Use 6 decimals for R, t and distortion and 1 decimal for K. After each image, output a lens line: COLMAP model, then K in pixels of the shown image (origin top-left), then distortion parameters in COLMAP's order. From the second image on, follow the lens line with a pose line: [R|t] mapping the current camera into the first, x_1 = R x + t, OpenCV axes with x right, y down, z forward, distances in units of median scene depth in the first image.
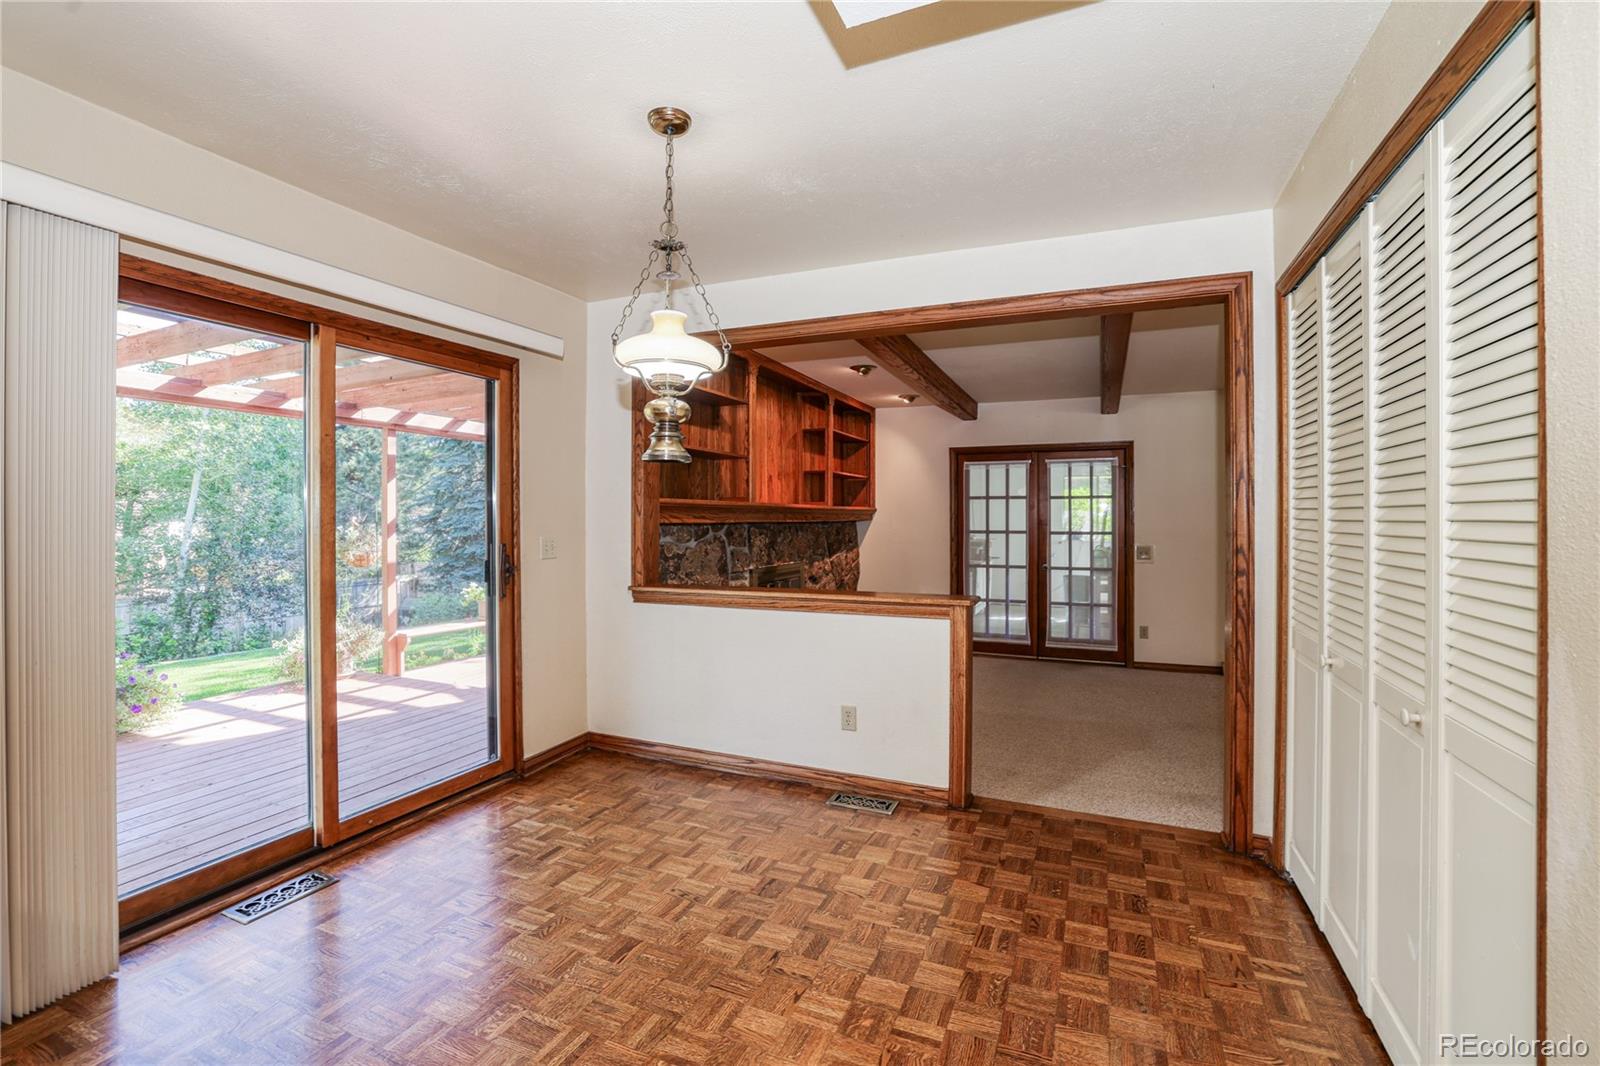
lens RADIAL K [[712.8, 0, 792.8], [0, 712.8, 521.1], [0, 0, 1]] dist [-0.026728, 0.004983]
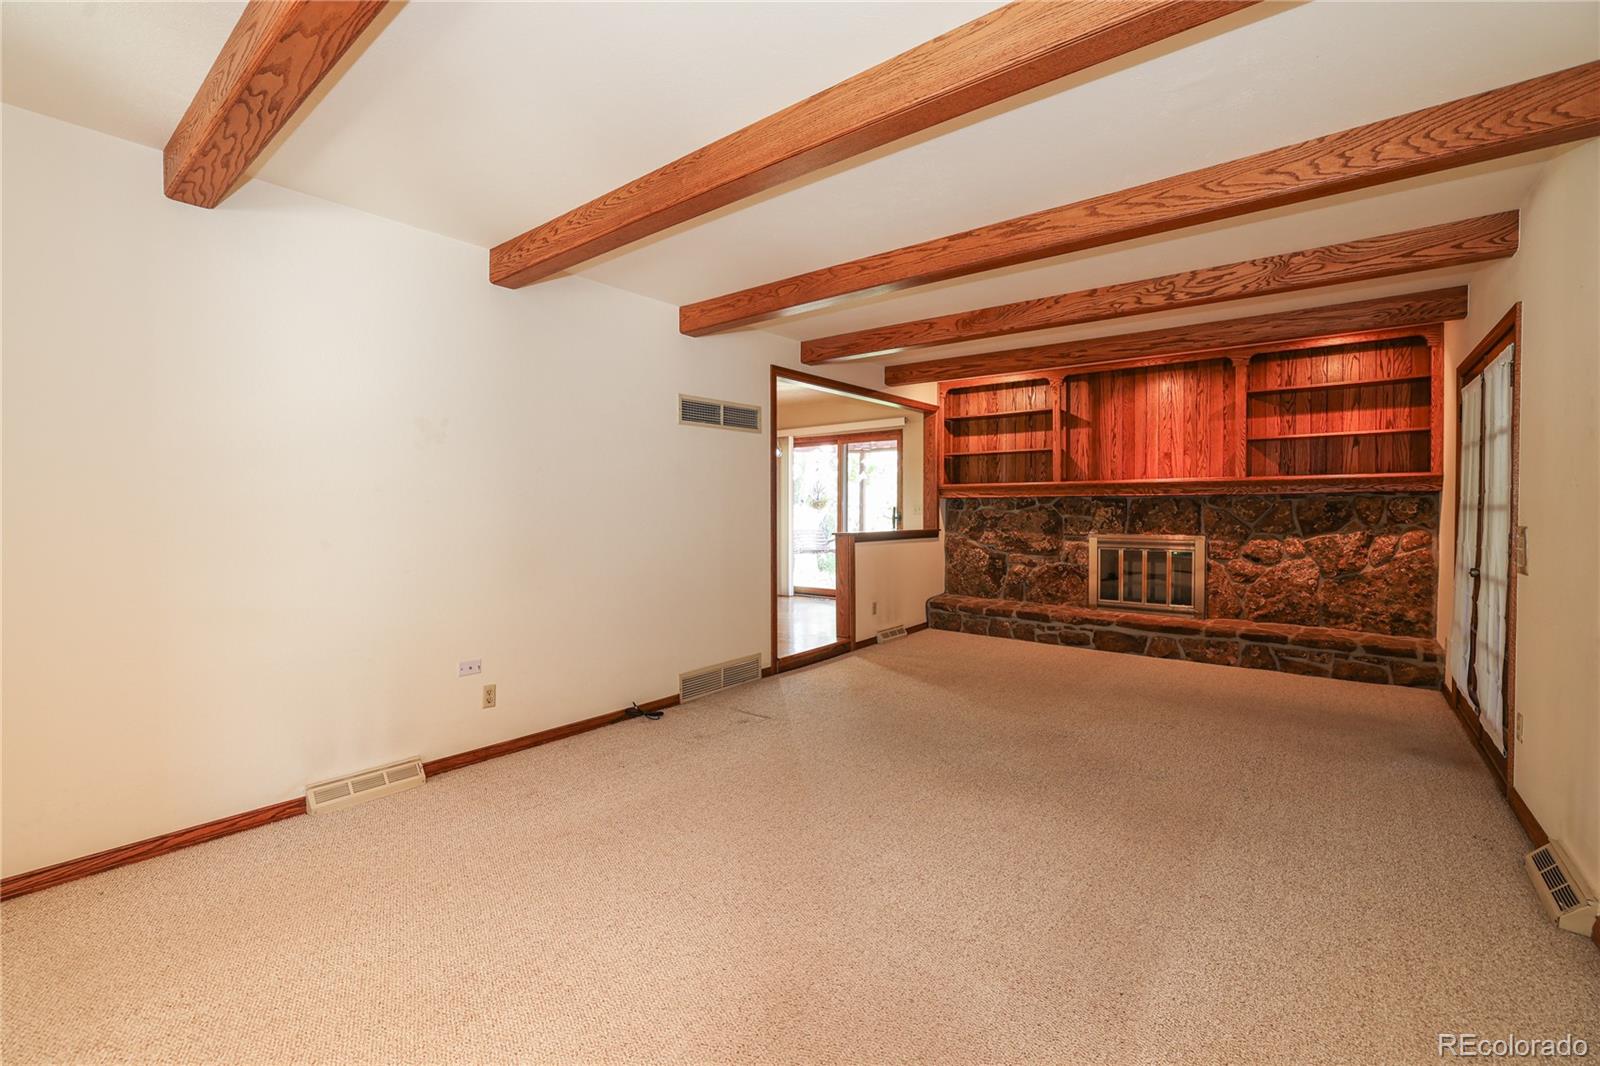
lens RADIAL K [[708.1, 0, 783.4], [0, 708.1, 521.3], [0, 0, 1]] dist [-0.041603, 0.013884]
pose [[-0.268008, 0.015960, -0.963285, 1.017691], [-0.002938, 0.999845, 0.017383, 0.020373], [0.963412, 0.007489, -0.267919, 0.654637]]
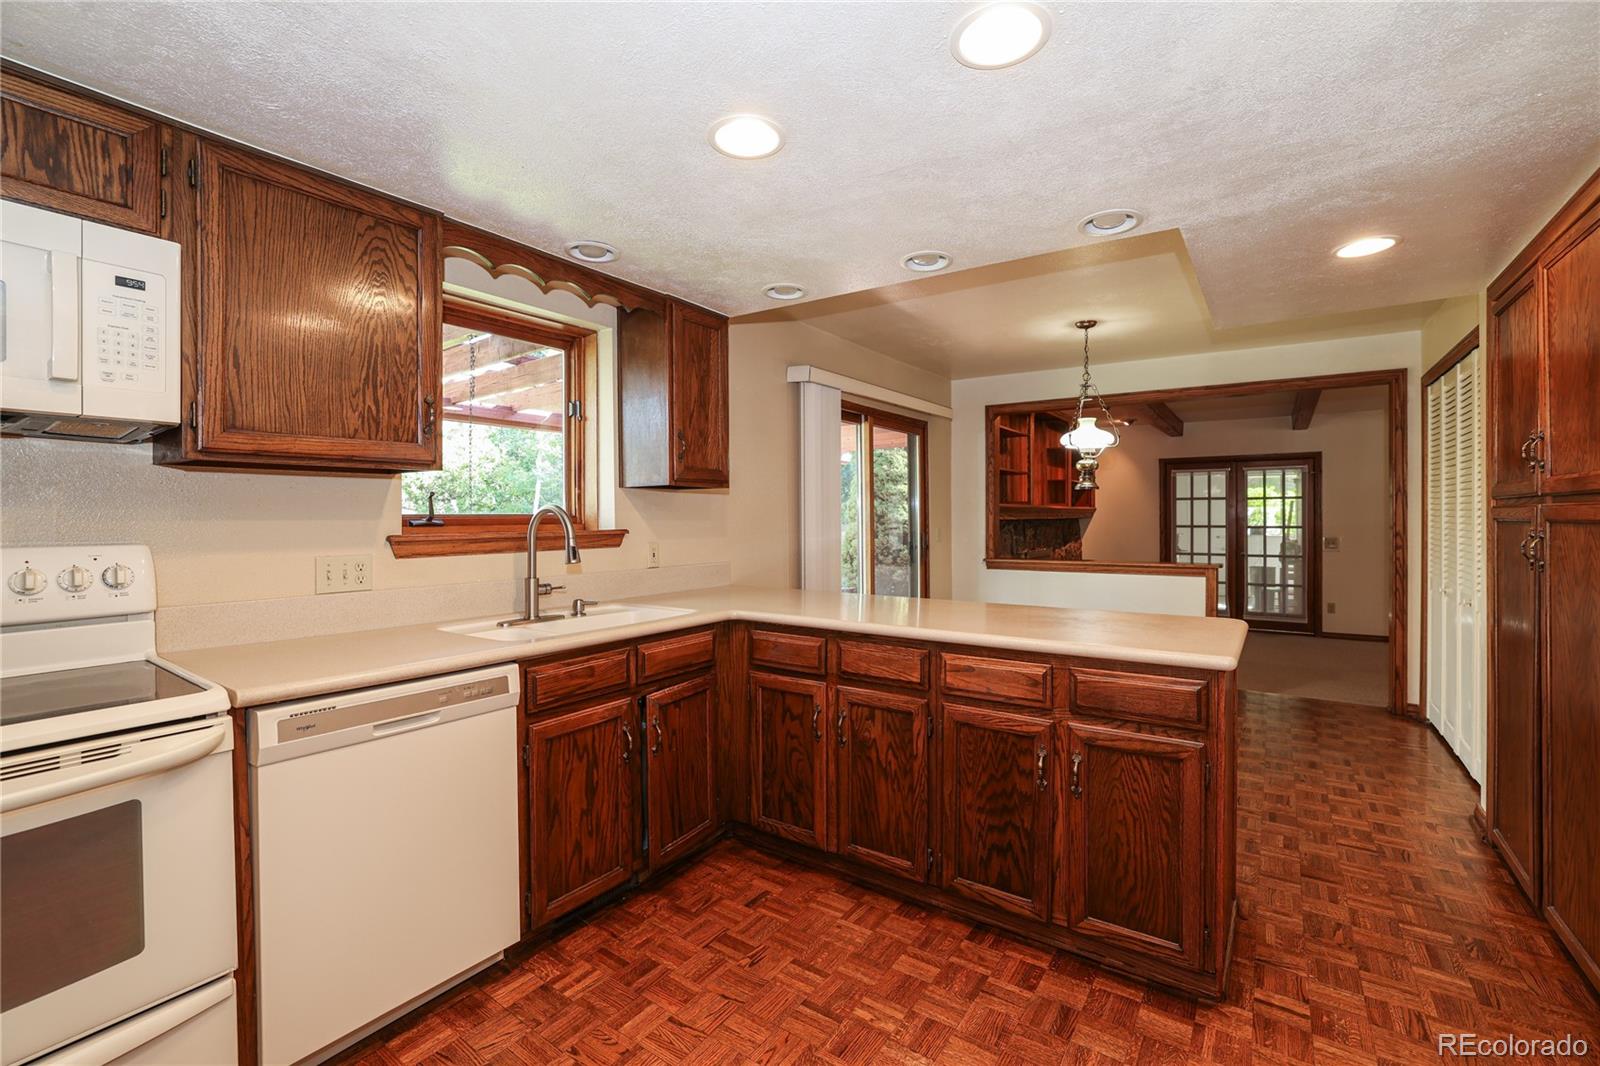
lens RADIAL K [[712.8, 0, 807.1], [0, 712.8, 523.7], [0, 0, 1]] dist [-0.026728, 0.004983]
pose [[0.984739, -0.001843, -0.174027, -0.182823], [0.002925, 0.999978, 0.005959, 0.001102], [0.174012, -0.006377, 0.984723, -0.351189]]
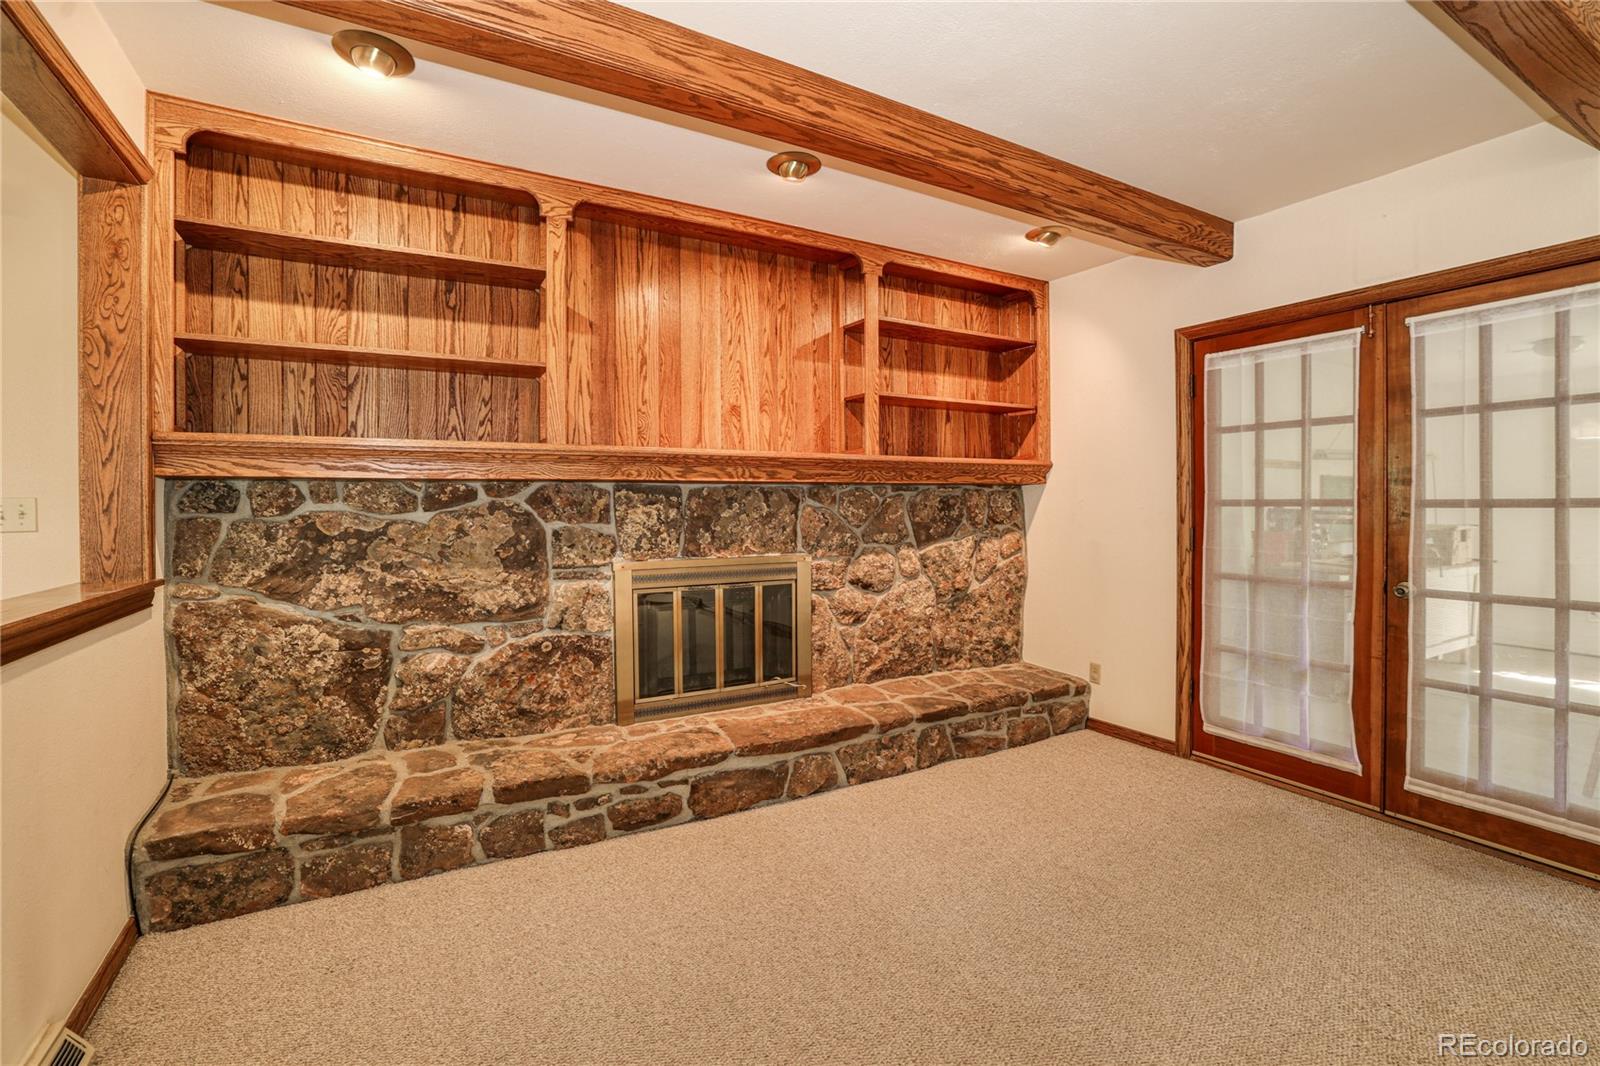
lens RADIAL K [[712.8, 0, 825.5], [0, 712.8, 508.7], [0, 0, 1]] dist [-0.026728, 0.004983]
pose [[0.811978, 0.000238, -0.583688, 0.333185], [0.002600, 0.999989, 0.004025, 0.017532], [0.583682, -0.004786, 0.811968, 0.510217]]
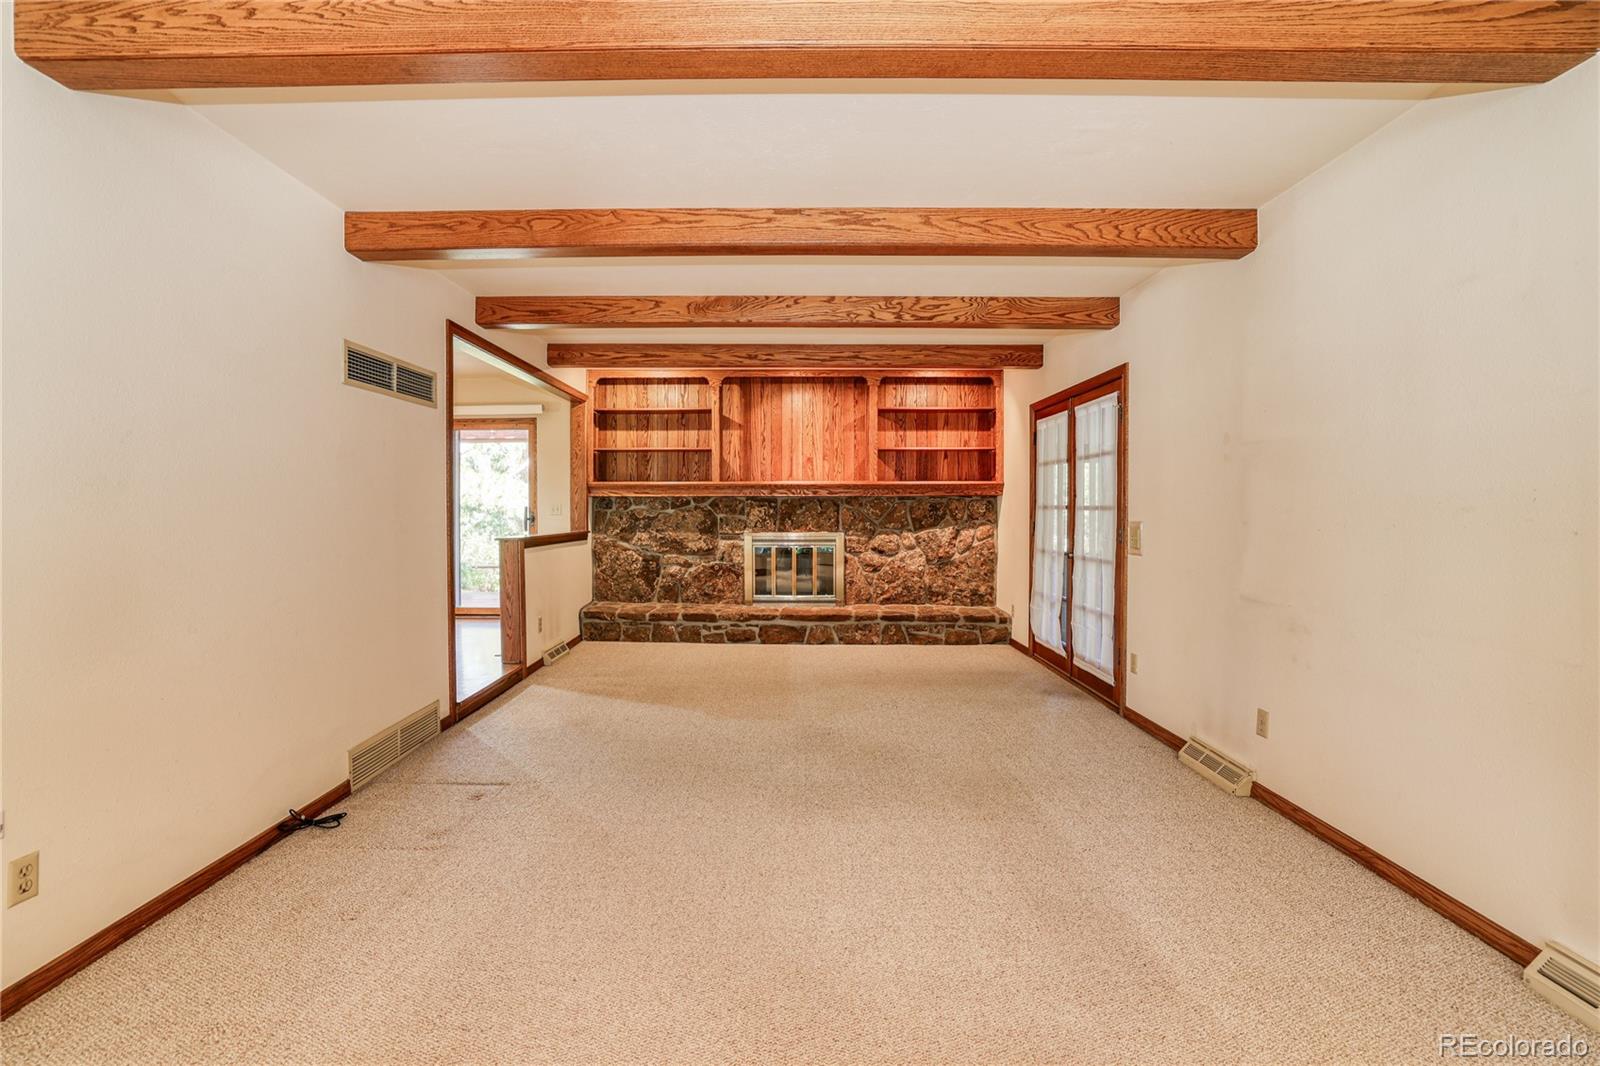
lens RADIAL K [[708.1, 0, 810.4], [0, 708.1, 525.6], [0, 0, 1]] dist [-0.041603, 0.013884]
pose [[0.407360, 0.021969, -0.913004, 0.930988], [-0.003838, 0.999743, 0.022344, 0.020165], [0.913260, -0.005598, 0.407339, 0.472940]]
